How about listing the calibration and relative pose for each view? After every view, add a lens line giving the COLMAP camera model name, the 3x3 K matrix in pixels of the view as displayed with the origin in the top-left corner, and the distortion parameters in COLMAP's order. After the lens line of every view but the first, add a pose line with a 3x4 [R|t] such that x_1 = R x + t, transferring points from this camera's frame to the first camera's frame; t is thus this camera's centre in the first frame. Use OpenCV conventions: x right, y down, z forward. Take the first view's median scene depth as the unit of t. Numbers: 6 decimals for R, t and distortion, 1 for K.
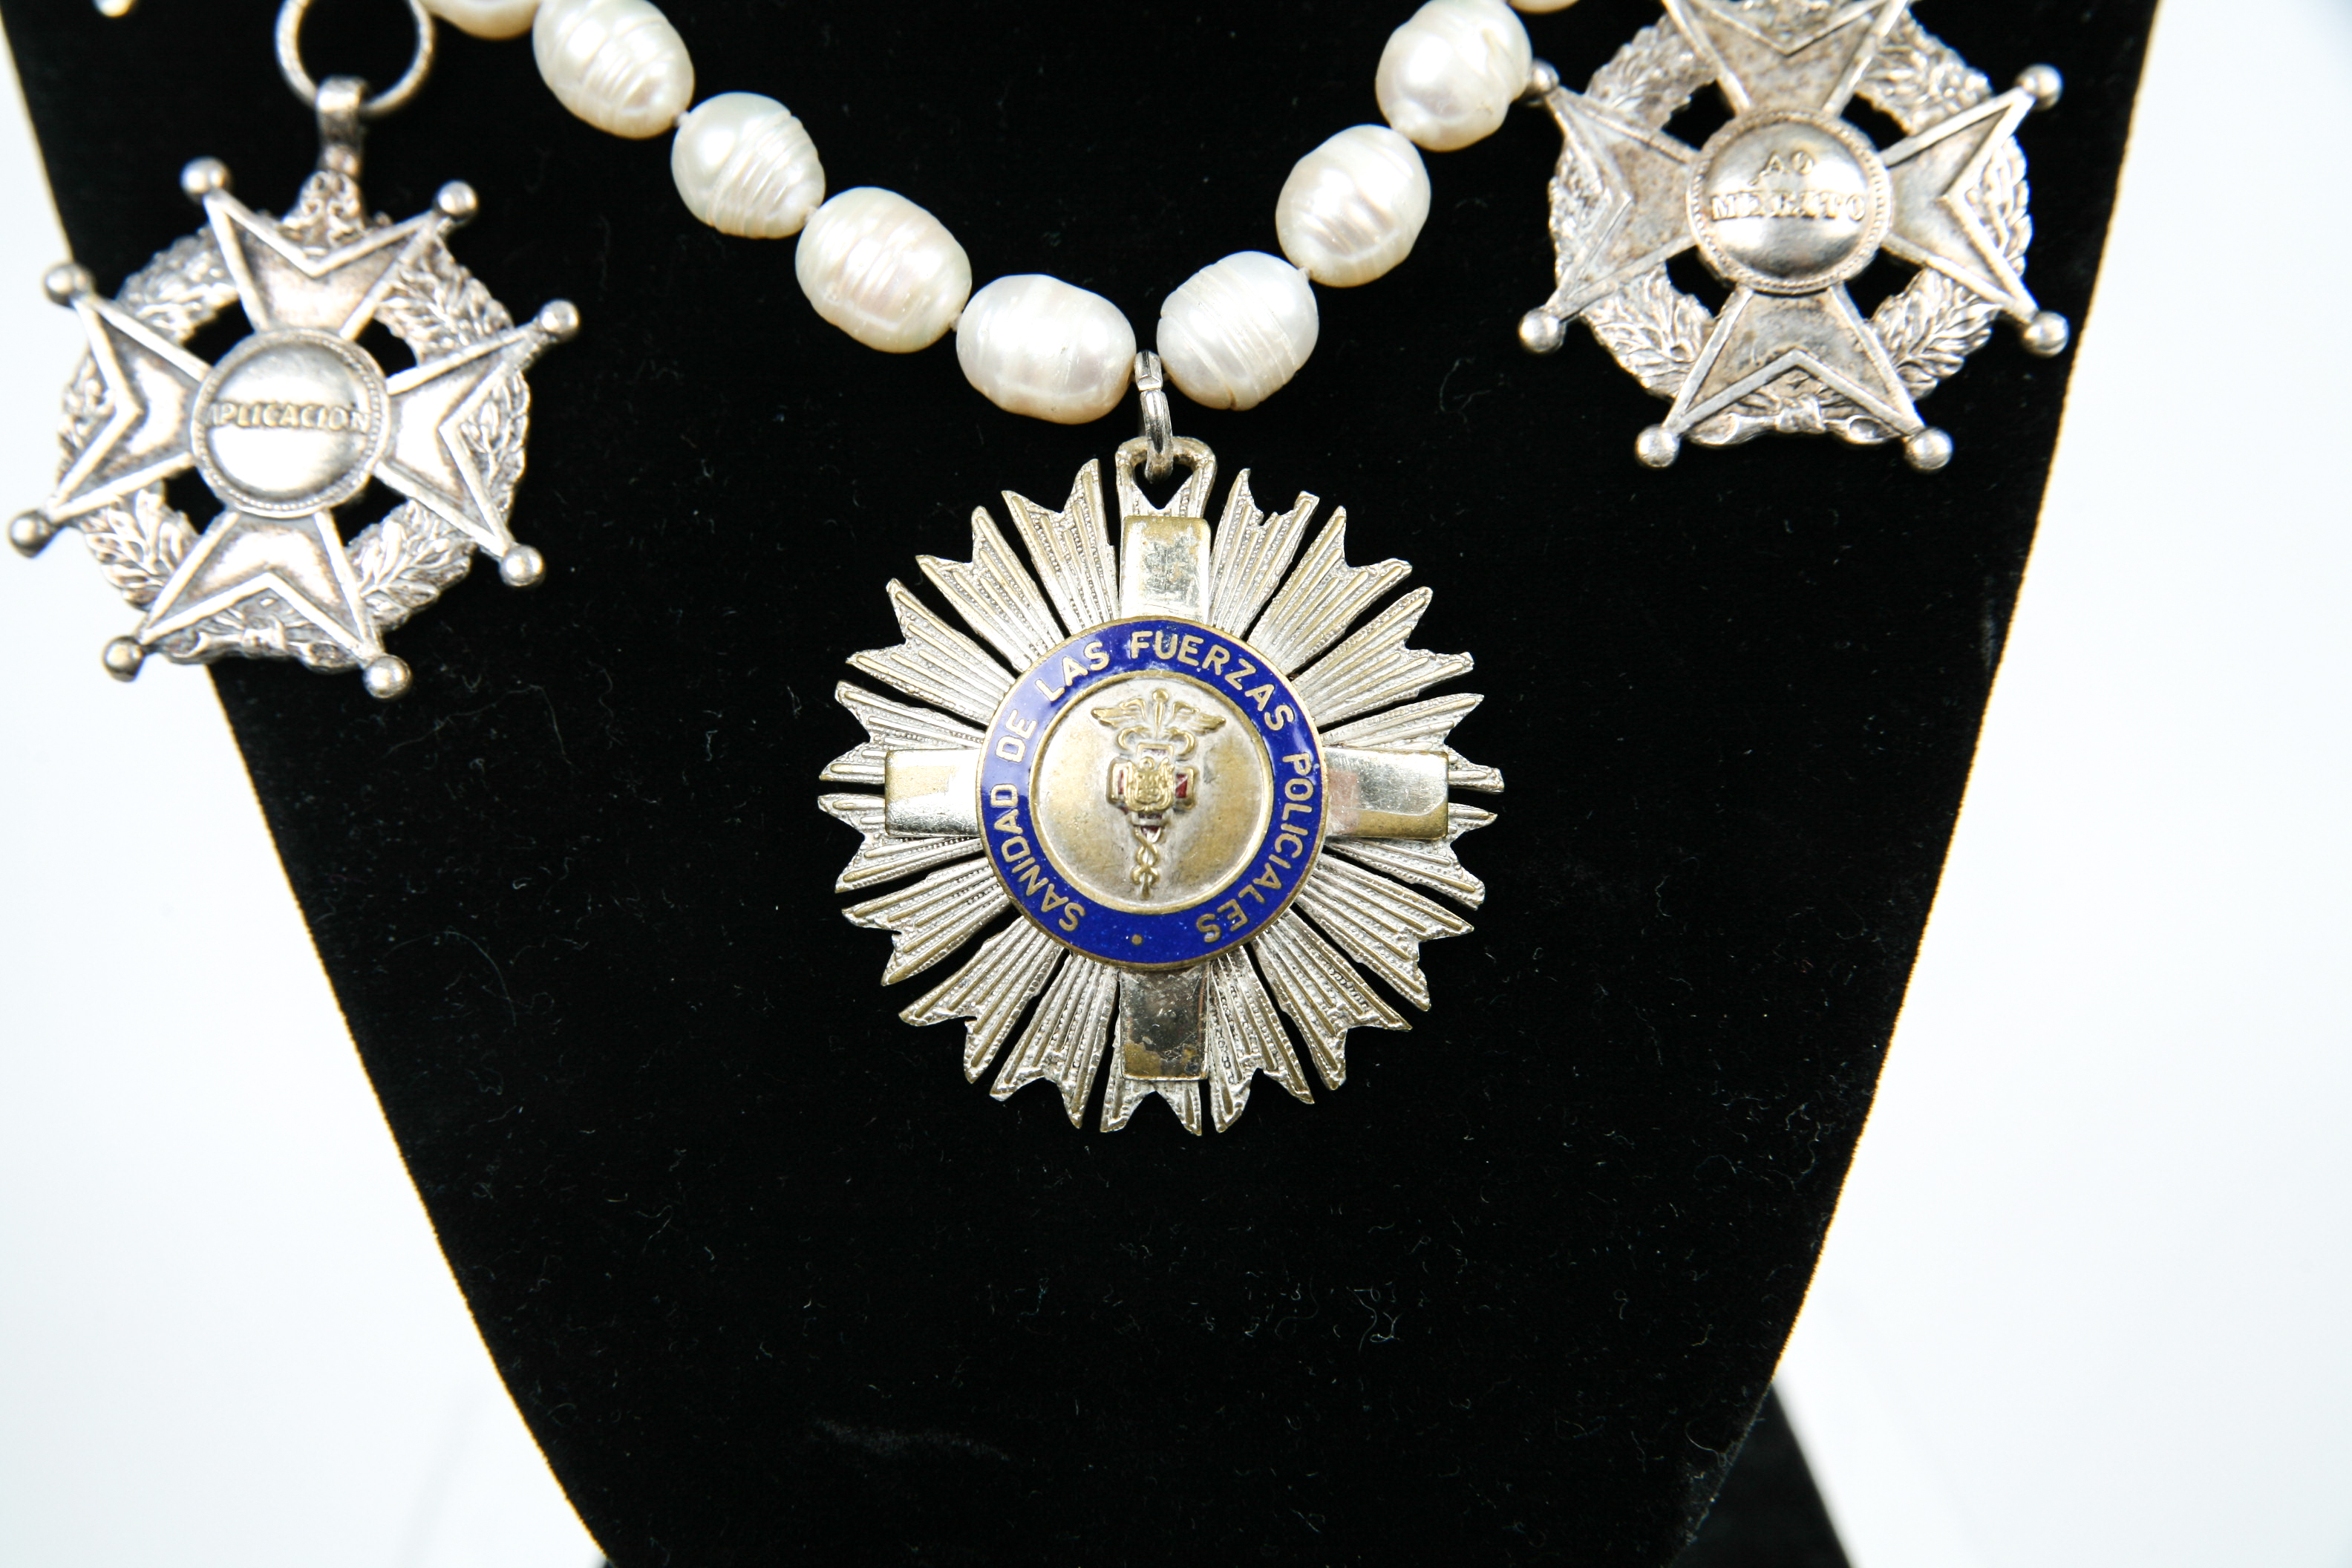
lens RADIAL K [[4200.2, 0, 1176.0], [0, 4200.2, 784.0], [0, 0, 1]] dist [-0.045876, 0.145192]
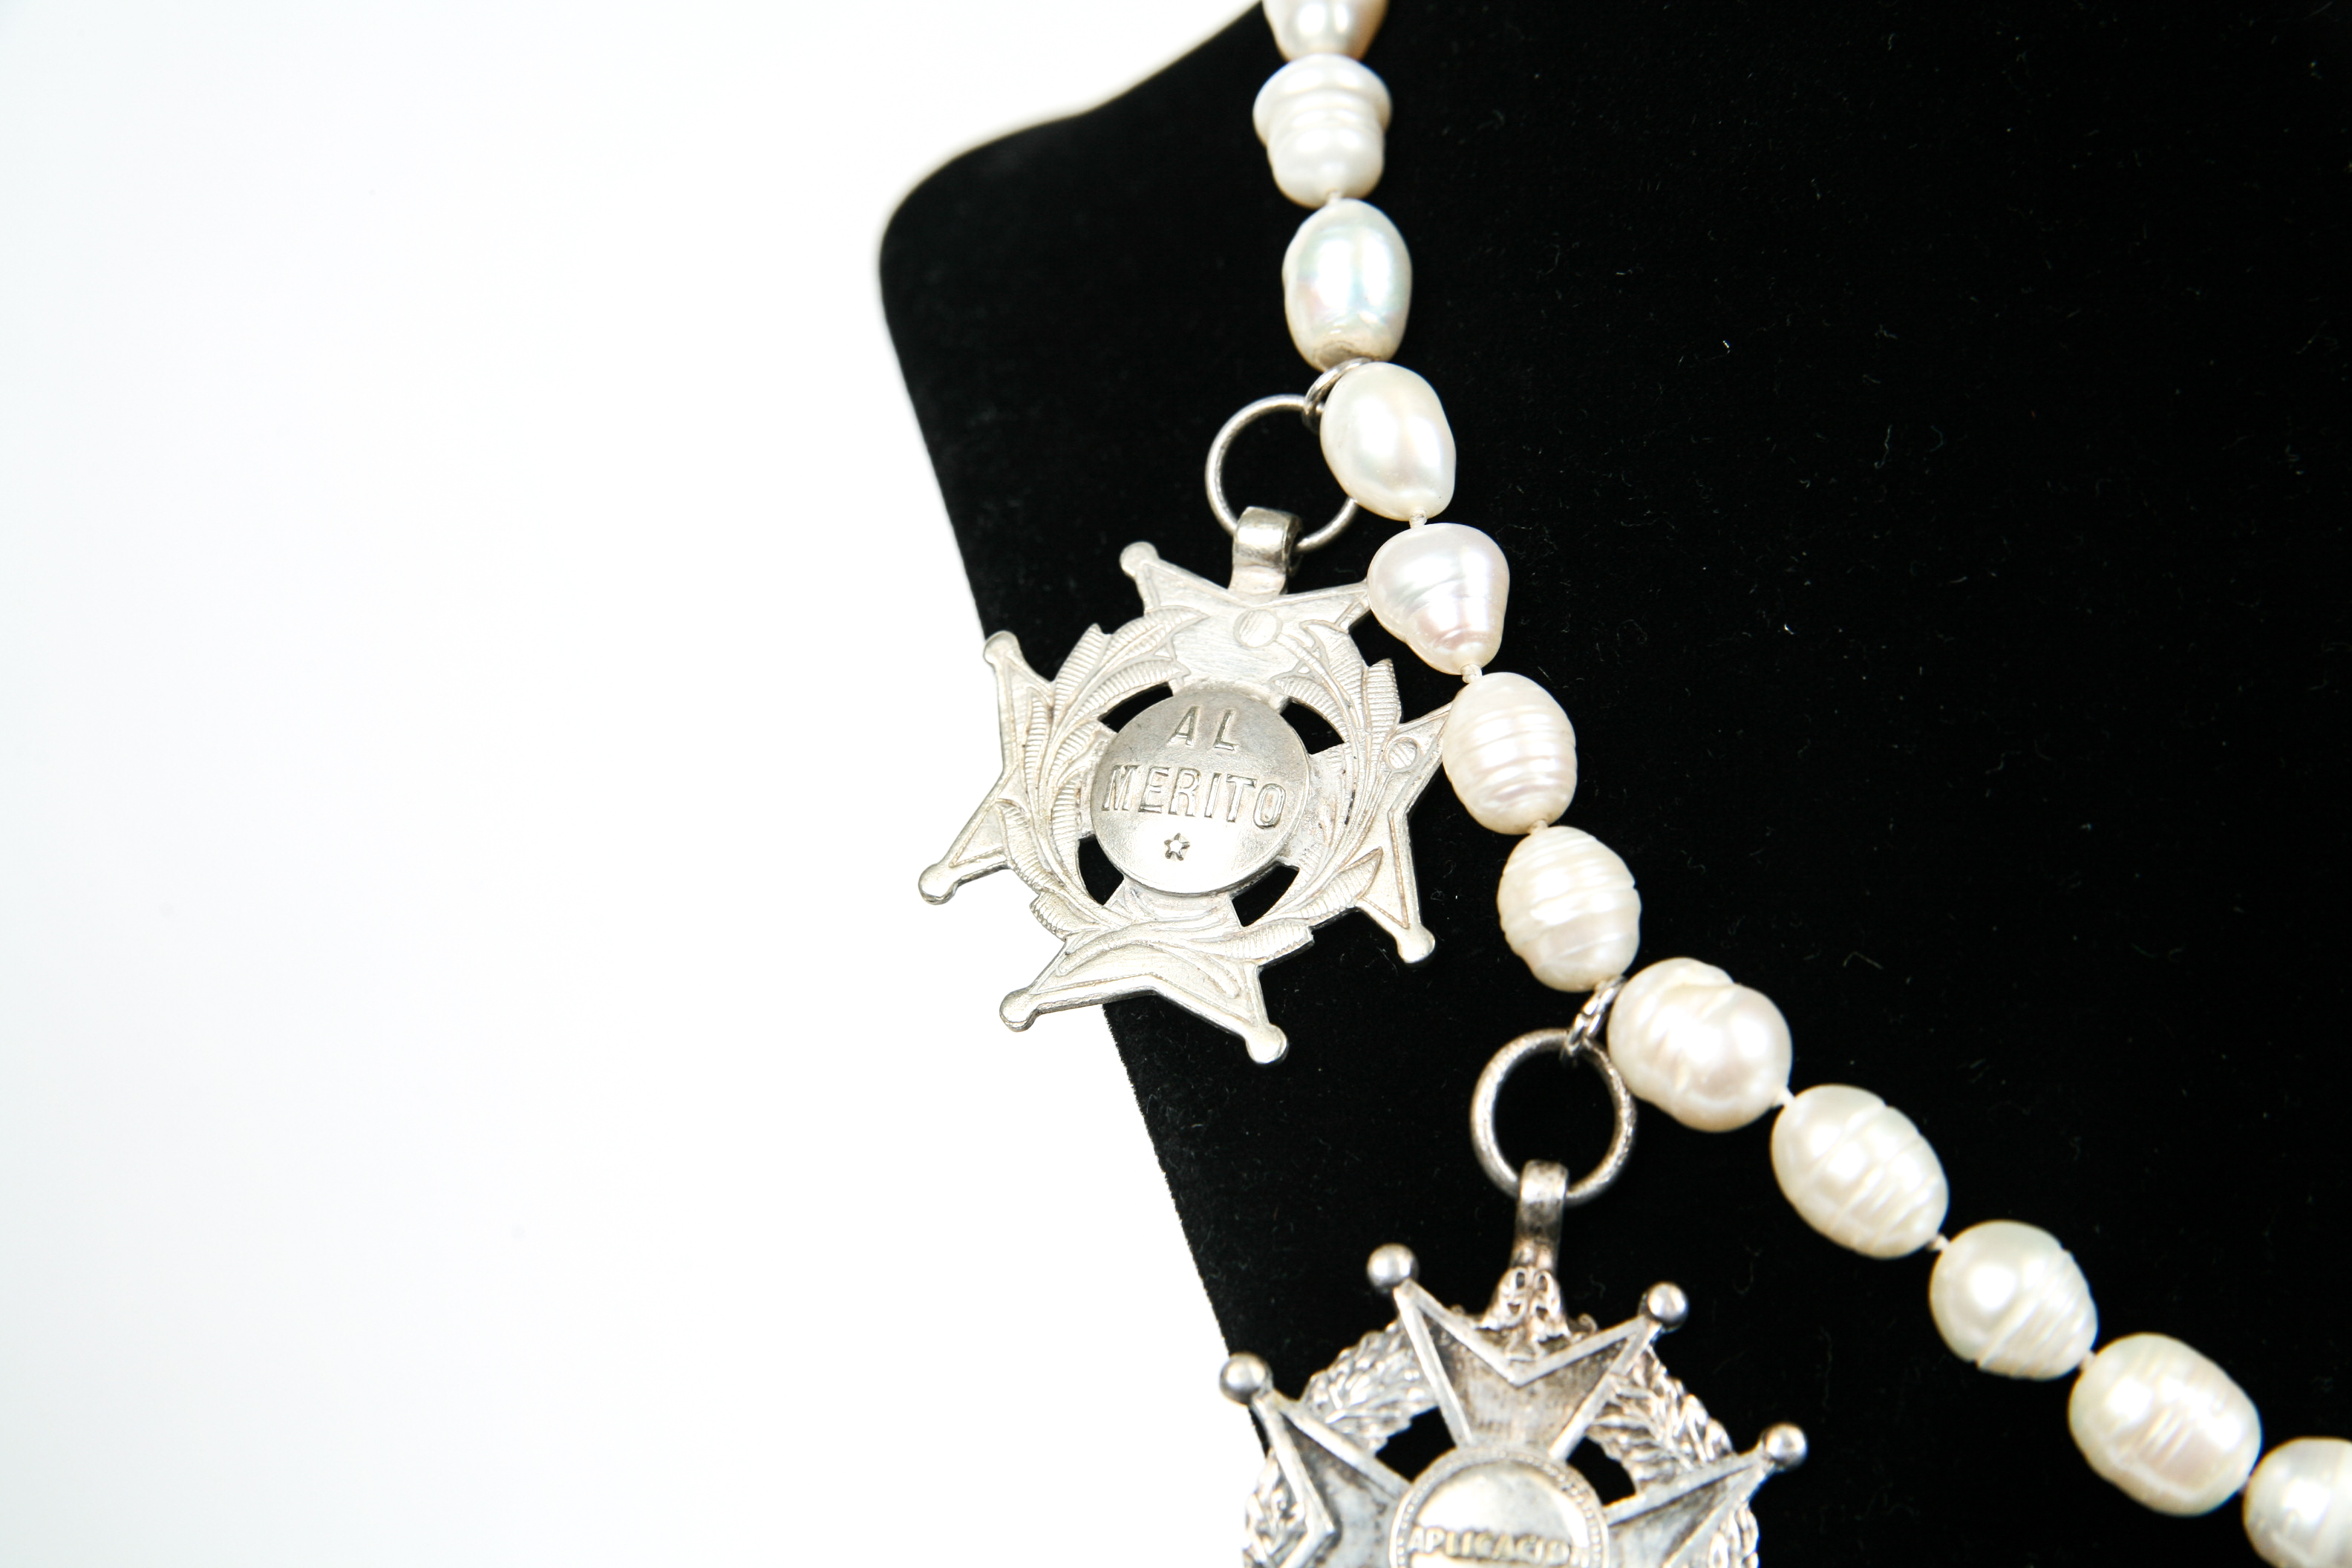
lens RADIAL K [[4200.2, 0, 1176.0], [0, 4200.2, 784.0], [0, 0, 1]] dist [-0.045876, 0.145192]
pose [[0.999111, 0.040804, 0.010604, -0.302495], [-0.039771, 0.995664, -0.084091, -0.175909], [-0.013990, 0.083594, 0.996402, 0.065893]]
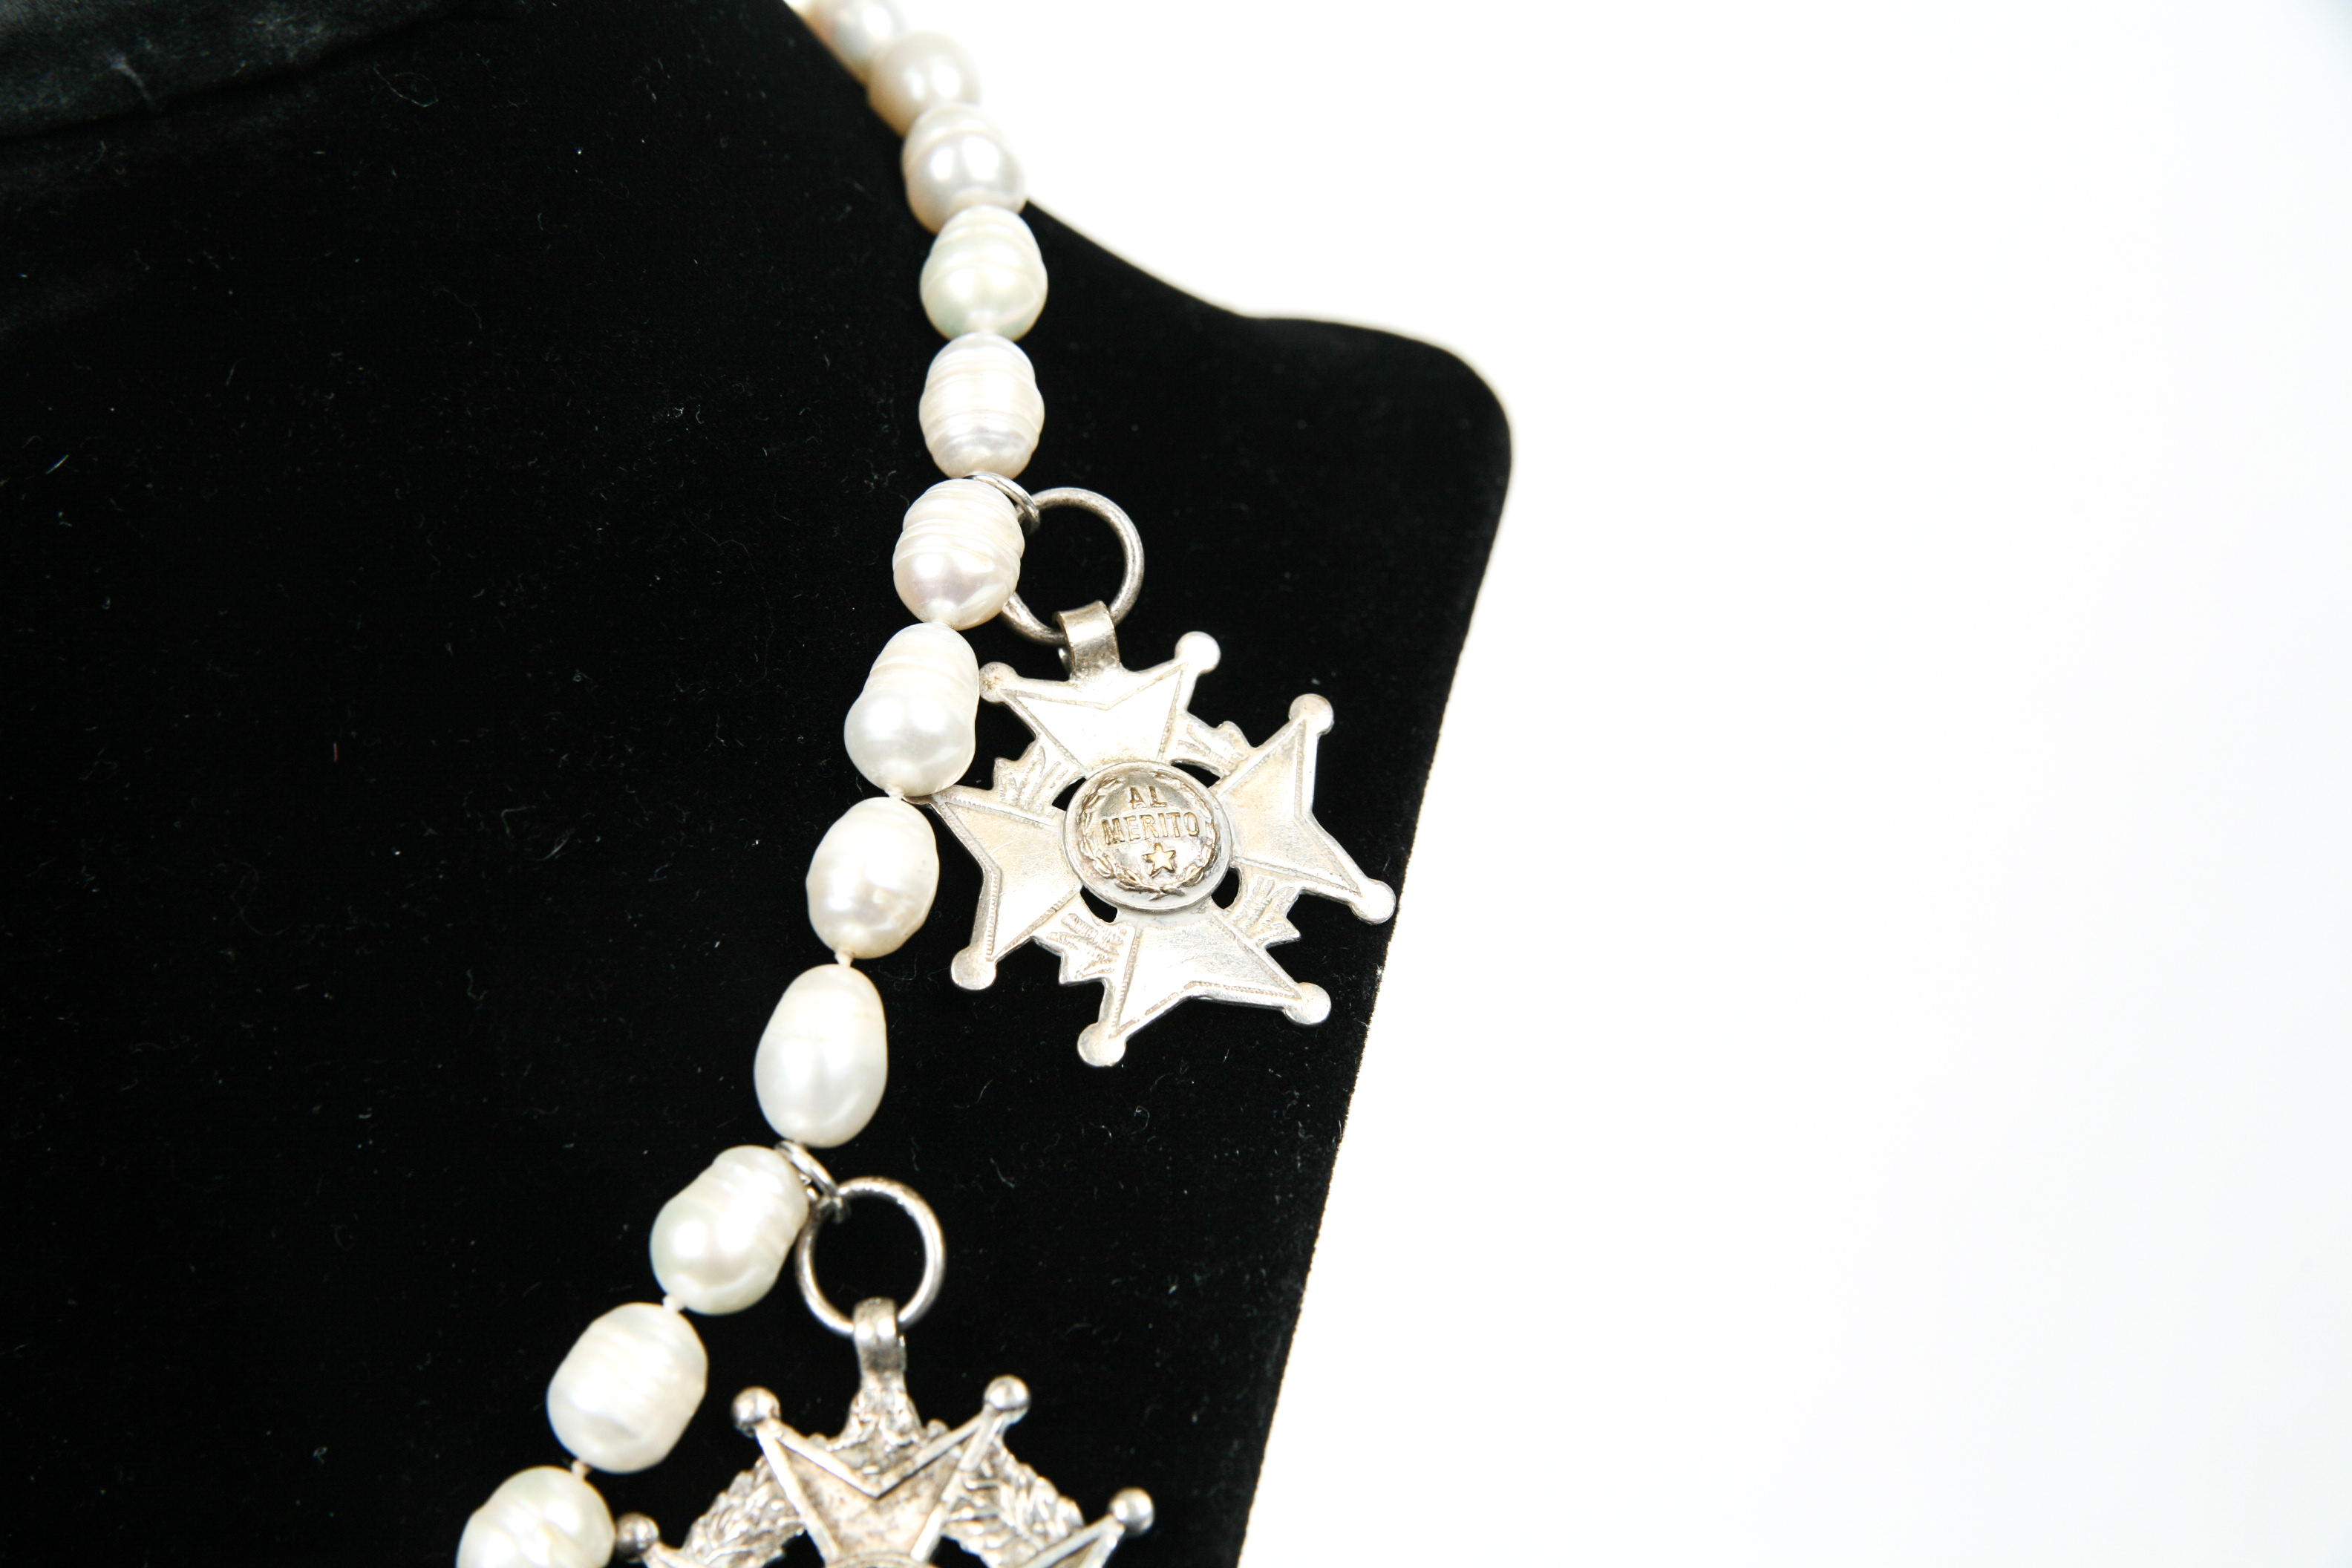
lens RADIAL K [[4200.2, 0, 1176.0], [0, 4200.2, 784.0], [0, 0, 1]] dist [-0.045876, 0.145192]
pose [[0.993365, -0.083069, -0.079531, 0.314269], [0.075444, 0.992662, -0.094500, -0.246346], [0.086797, 0.087873, 0.992343, 0.004407]]
